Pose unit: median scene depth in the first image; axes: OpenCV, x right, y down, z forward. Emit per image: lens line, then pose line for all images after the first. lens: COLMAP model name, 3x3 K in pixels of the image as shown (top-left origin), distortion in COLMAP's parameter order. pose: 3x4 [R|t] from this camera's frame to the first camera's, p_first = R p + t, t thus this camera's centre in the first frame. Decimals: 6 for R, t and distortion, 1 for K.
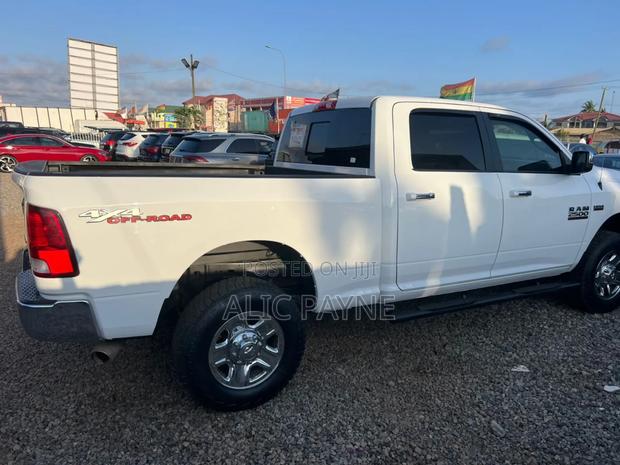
lens RADIAL K [[467.1, 0, 307.3], [0, 467.1, 231.9], [0, 0, 1]] dist [0.046438, -0.054134]
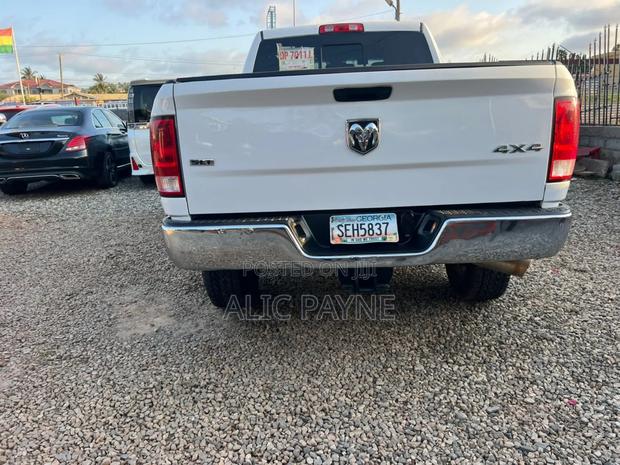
lens RADIAL K [[467.1, 0, 309.8], [0, 467.1, 235.4], [0, 0, 1]] dist [0.046438, -0.054134]
pose [[0.484994, -0.264344, 0.833609, -1.144687], [0.205956, 0.960935, 0.184895, -0.053058], [-0.849920, 0.082014, 0.520491, 0.693510]]
